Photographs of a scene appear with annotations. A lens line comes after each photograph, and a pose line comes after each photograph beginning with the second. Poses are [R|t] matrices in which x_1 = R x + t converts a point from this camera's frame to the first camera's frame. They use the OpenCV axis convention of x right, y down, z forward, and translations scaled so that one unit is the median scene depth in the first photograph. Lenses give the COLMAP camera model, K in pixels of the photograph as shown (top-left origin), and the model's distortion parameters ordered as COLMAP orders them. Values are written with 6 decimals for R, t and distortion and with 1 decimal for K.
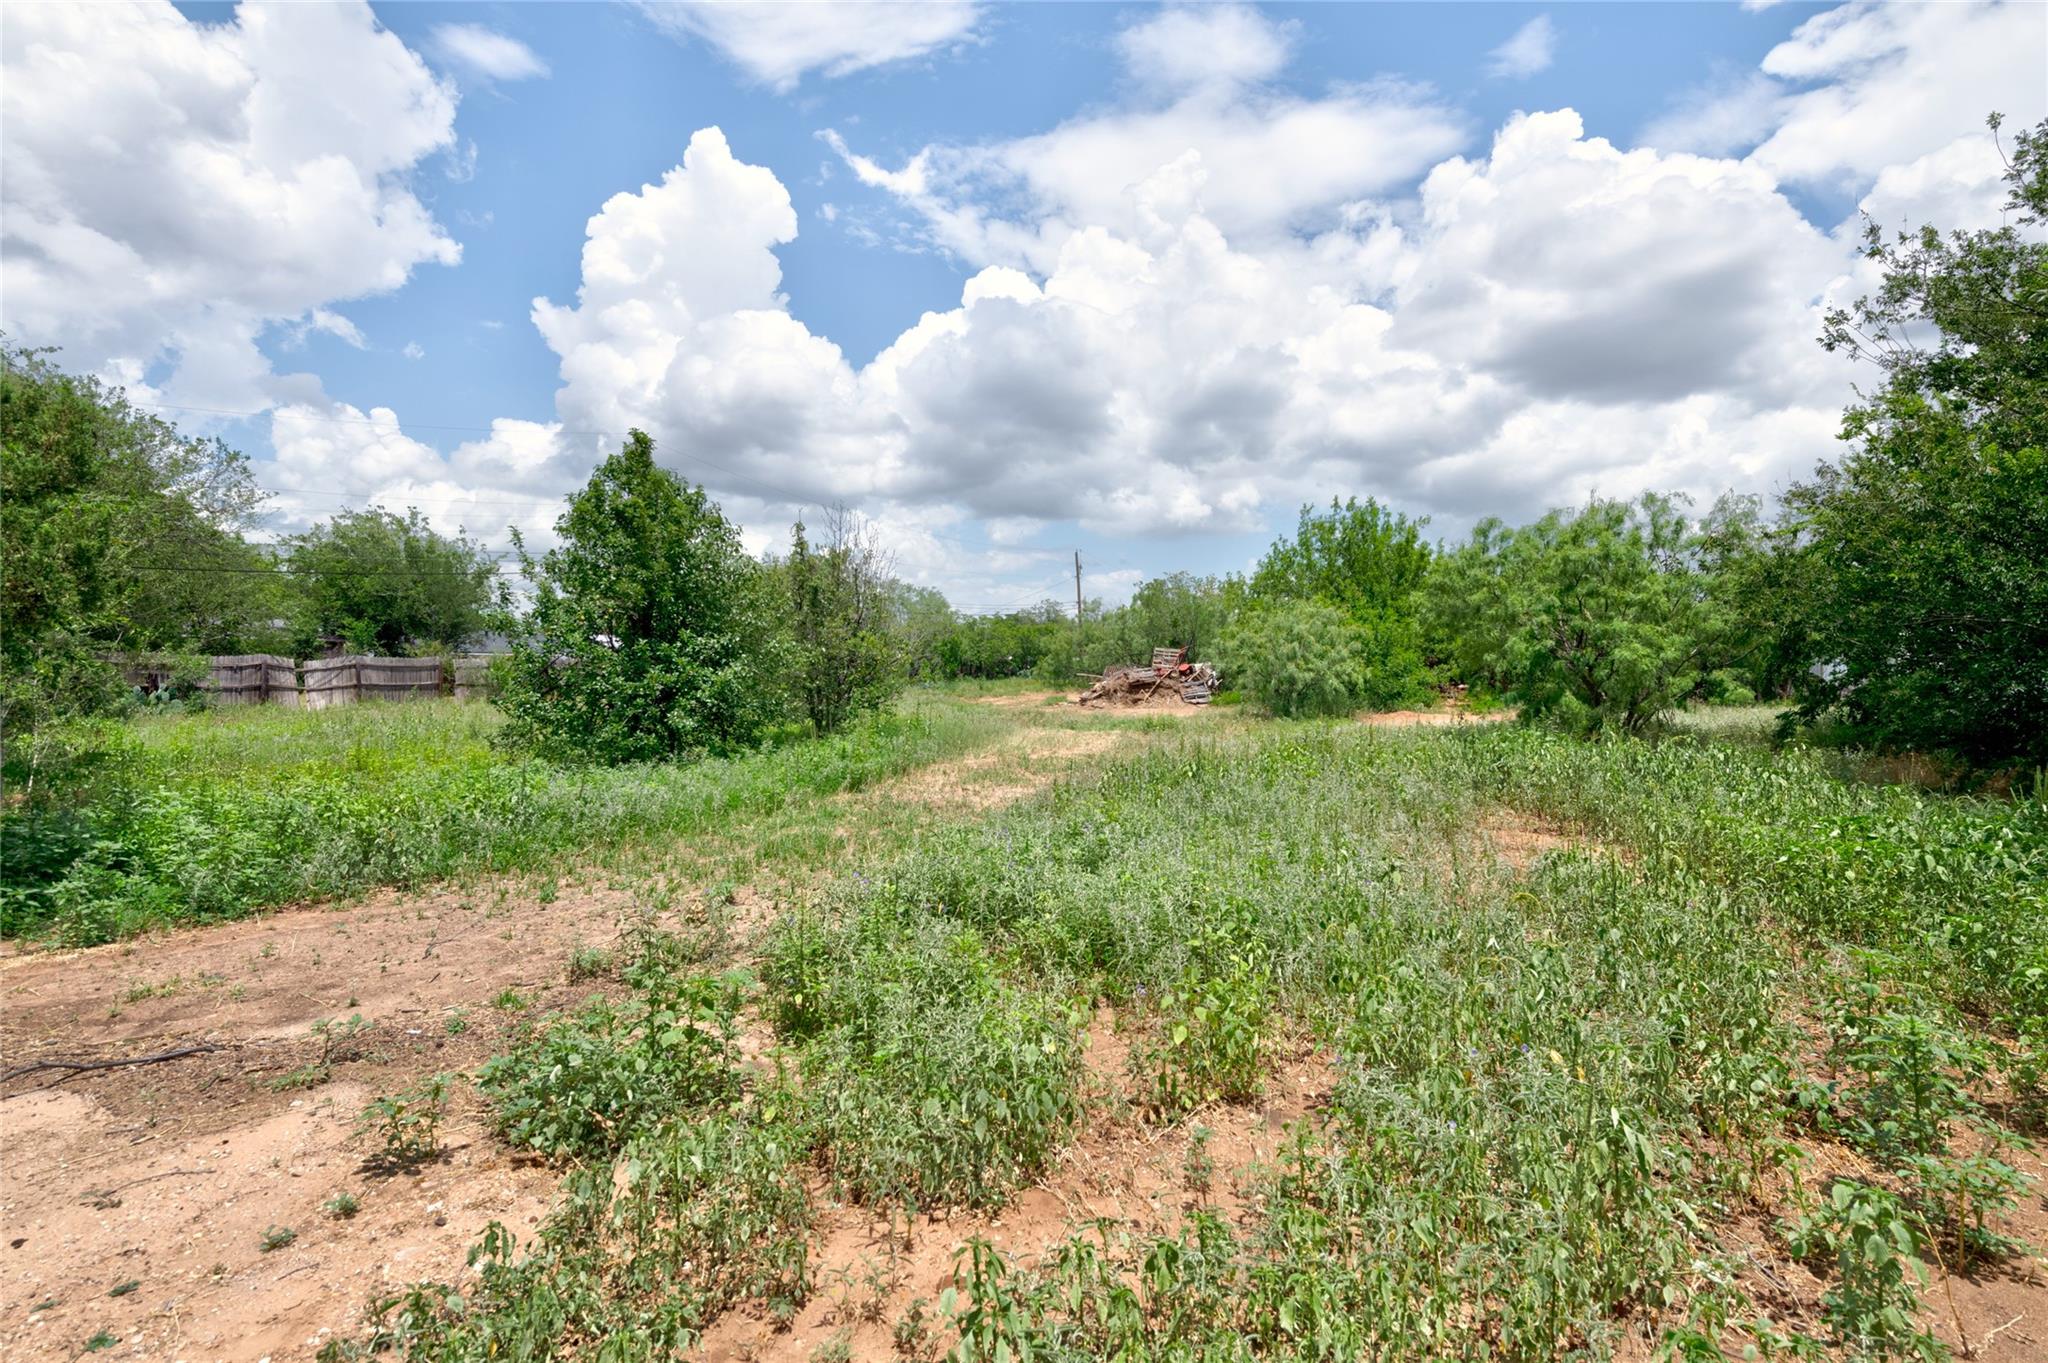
lens RADIAL K [[933.1, 0, 1030.9], [0, 933.1, 667.0], [0, 0, 1]] dist [0.001825, 0.000618]
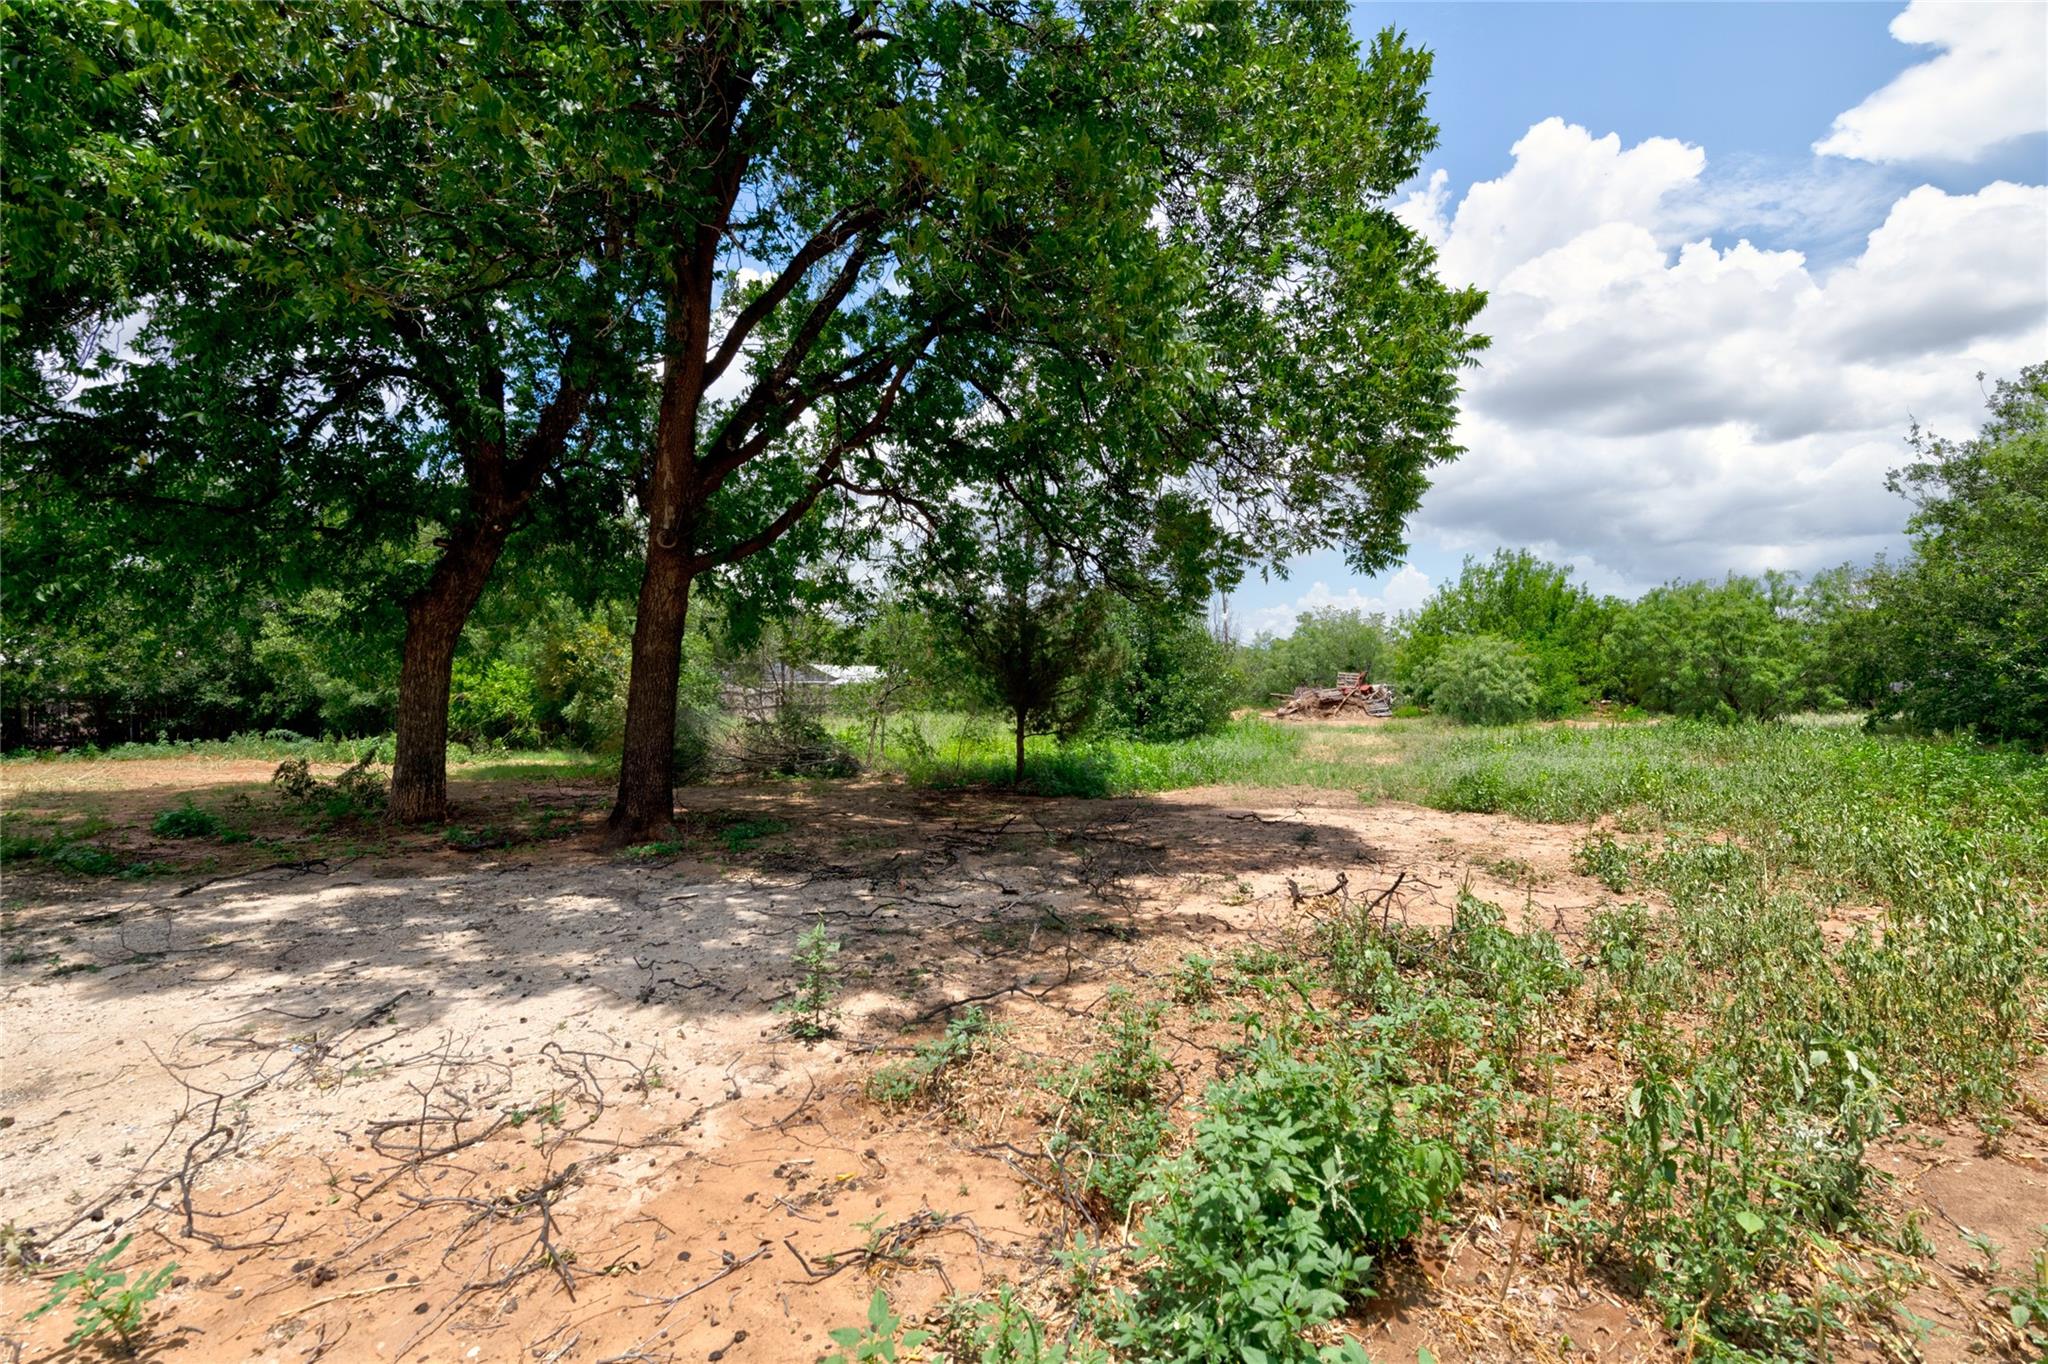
lens RADIAL K [[933.1, 0, 1016.8], [0, 933.1, 698.8], [0, 0, 1]] dist [0.001825, 0.000618]
pose [[0.996567, -0.008016, -0.082405, -0.272167], [0.008822, 0.999917, 0.009424, -0.001128], [0.082323, -0.010118, 0.996554, -0.386346]]
